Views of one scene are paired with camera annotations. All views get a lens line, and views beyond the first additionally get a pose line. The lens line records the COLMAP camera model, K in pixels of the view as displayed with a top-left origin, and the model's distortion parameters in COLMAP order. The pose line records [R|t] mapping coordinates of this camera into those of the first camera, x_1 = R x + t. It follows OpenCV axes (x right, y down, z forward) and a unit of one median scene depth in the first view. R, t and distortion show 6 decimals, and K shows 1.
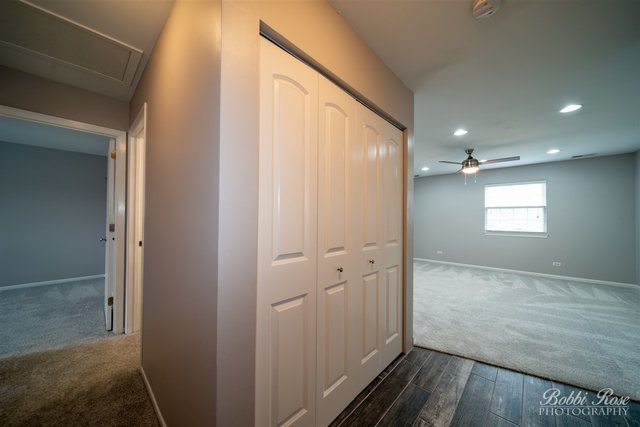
lens RADIAL K [[224.6, 0, 320.0], [0, 224.6, 213.5], [0, 0, 1]] dist [-0.000199, -0.000066]
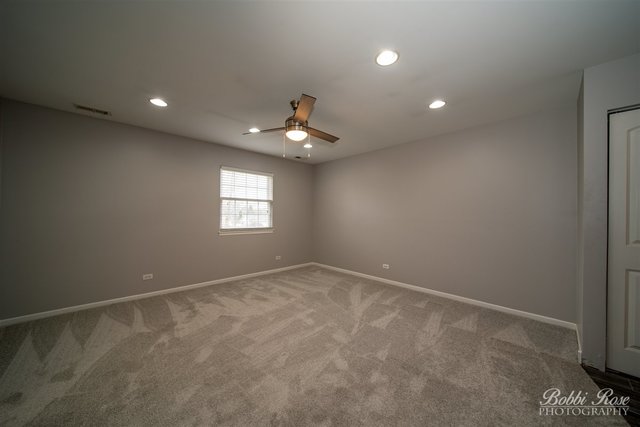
lens RADIAL K [[224.6, 0, 320.0], [0, 224.6, 213.5], [0, 0, 1]] dist [-0.000199, -0.000066]
pose [[0.057923, 0.000171, 0.998321, 0.042296], [-0.026191, 0.999656, 0.001348, 0.016692], [-0.997977, -0.026225, 0.057907, 0.718776]]
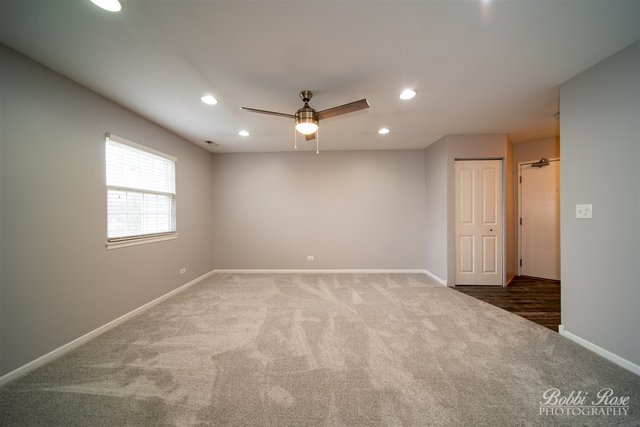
lens RADIAL K [[224.6, 0, 320.0], [0, 224.6, 213.5], [0, 0, 1]] dist [-0.000199, -0.000066]
pose [[-0.658527, -0.005419, 0.752537, 0.162892], [-0.012657, 0.999912, -0.003876, 0.025609], [-0.752450, -0.012078, -0.658538, 1.097636]]
